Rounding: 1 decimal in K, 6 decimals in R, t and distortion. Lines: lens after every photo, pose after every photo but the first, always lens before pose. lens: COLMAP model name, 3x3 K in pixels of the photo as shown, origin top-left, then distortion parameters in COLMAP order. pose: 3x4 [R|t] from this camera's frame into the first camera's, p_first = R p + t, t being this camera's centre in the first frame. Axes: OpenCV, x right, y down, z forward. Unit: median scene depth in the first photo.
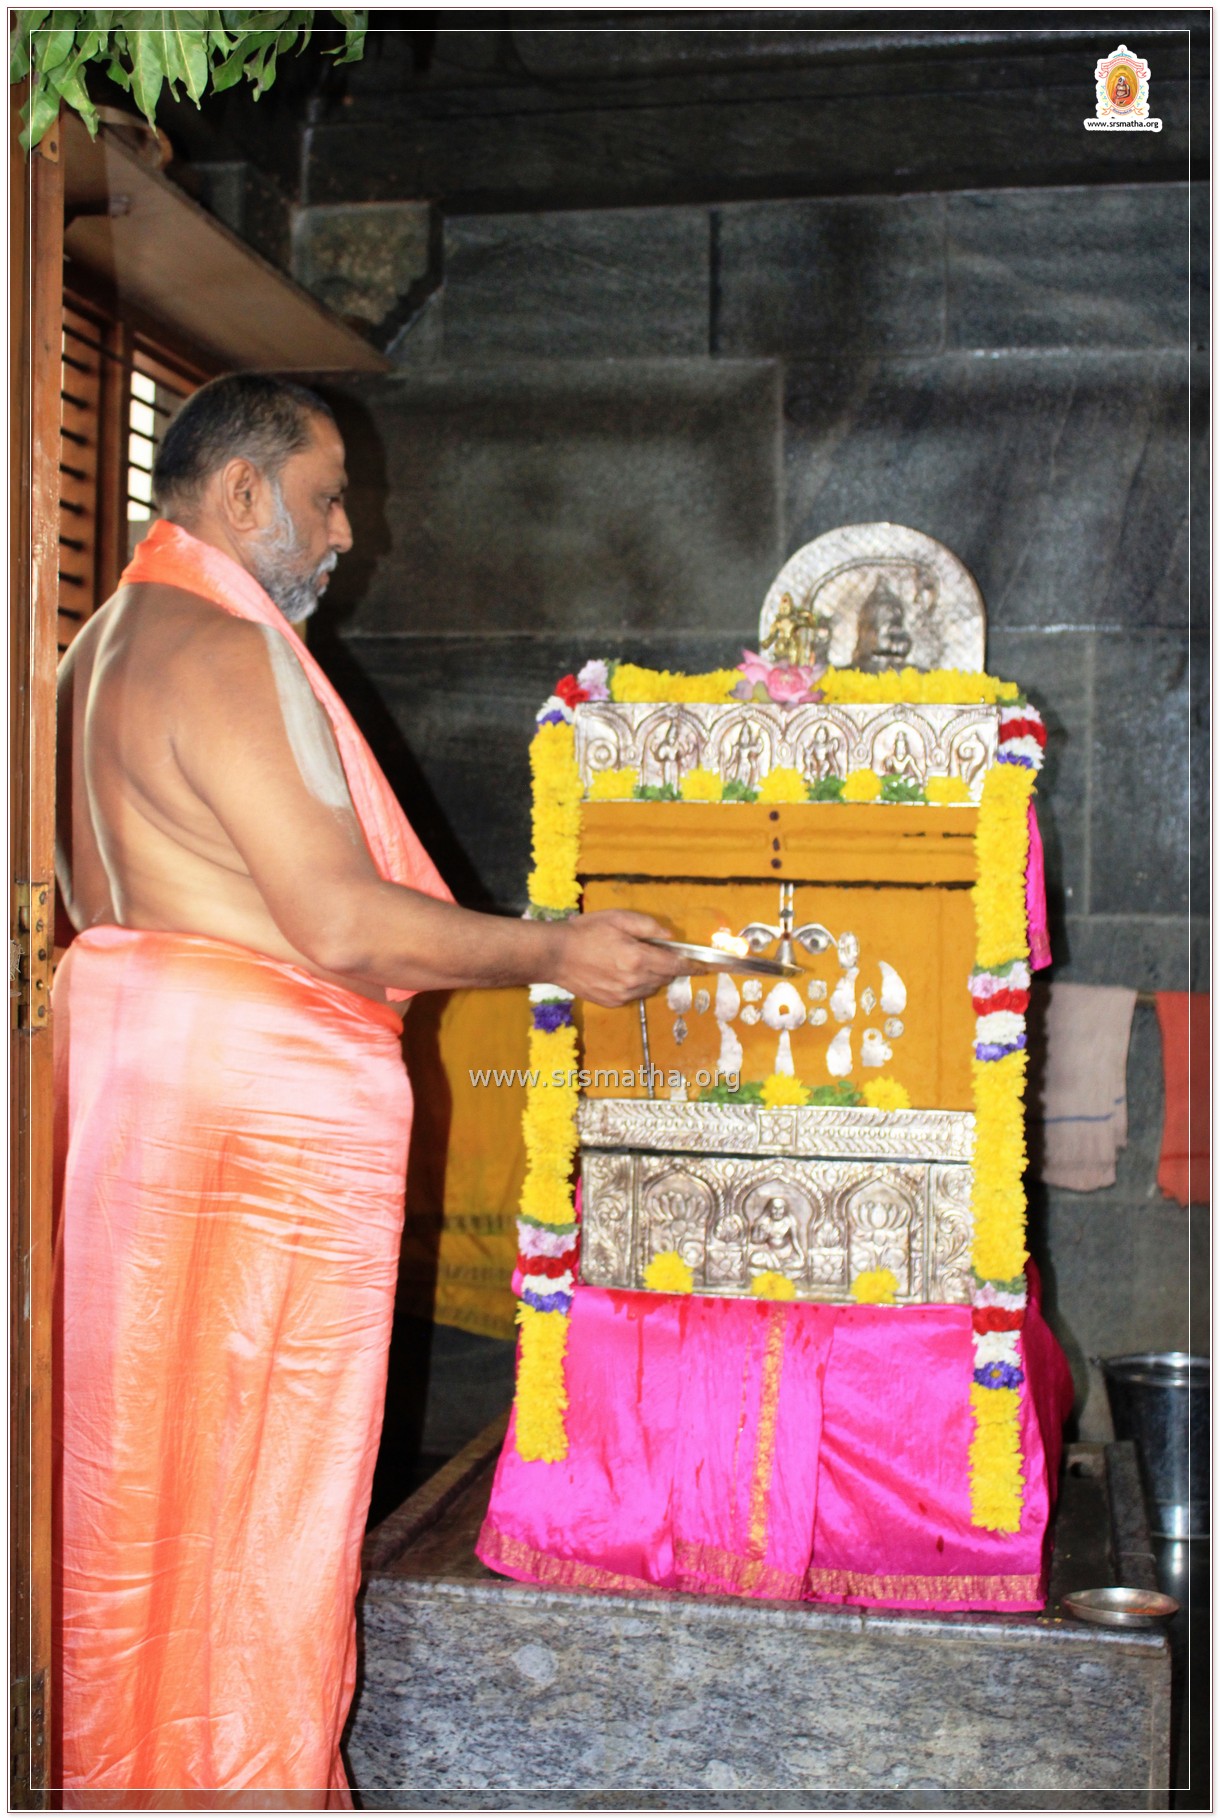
lens RADIAL K [[2245.6, 0, 610.0], [0, 2245.6, 910.0], [0, 0, 1]] dist [-0.100188, 0.173275]
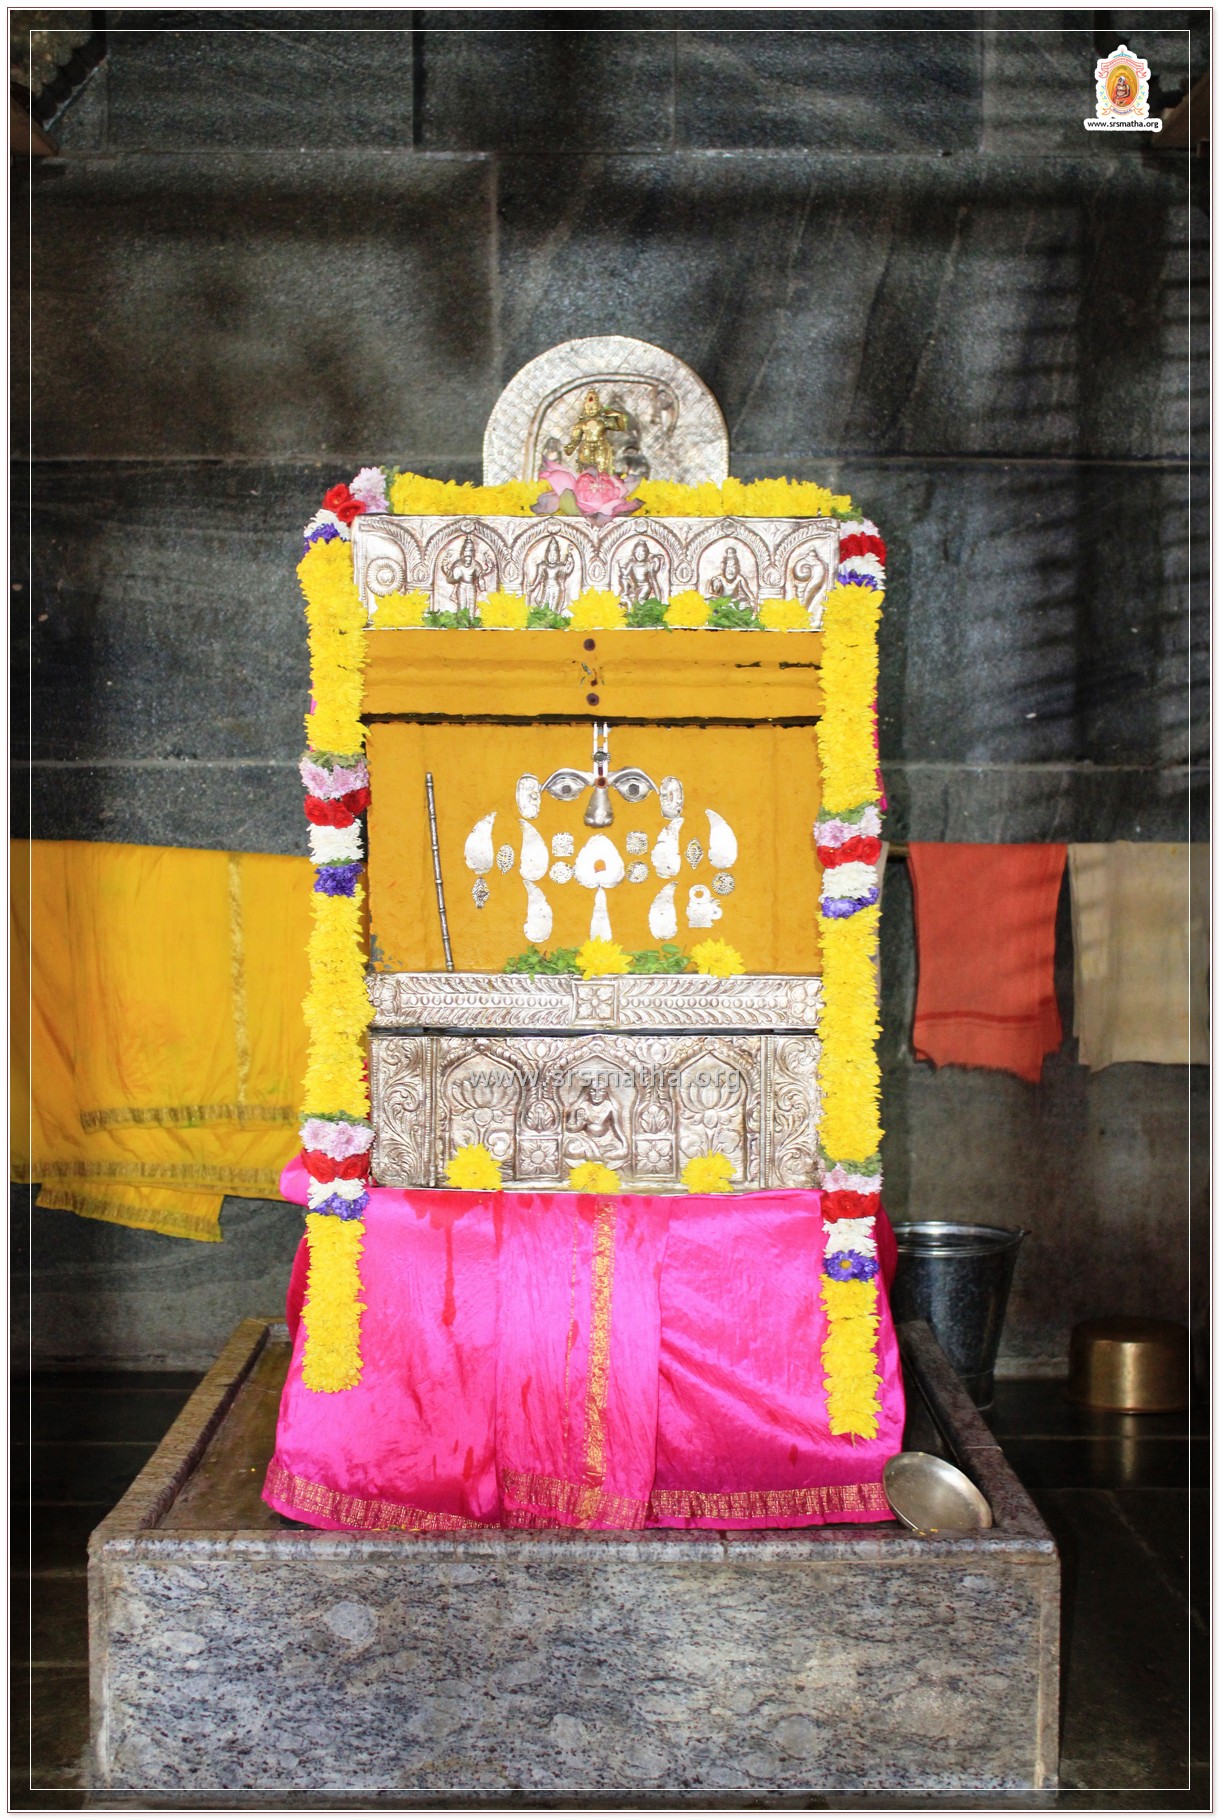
lens RADIAL K [[2260.0, 0, 610.0], [0, 2260.0, 910.0], [0, 0, 1]] dist [-0.097742, 0.183442]
pose [[0.981670, -0.026438, 0.188748, -0.087454], [0.015343, 0.998080, 0.060003, 0.008610], [-0.189972, -0.056007, 0.980191, 0.129453]]
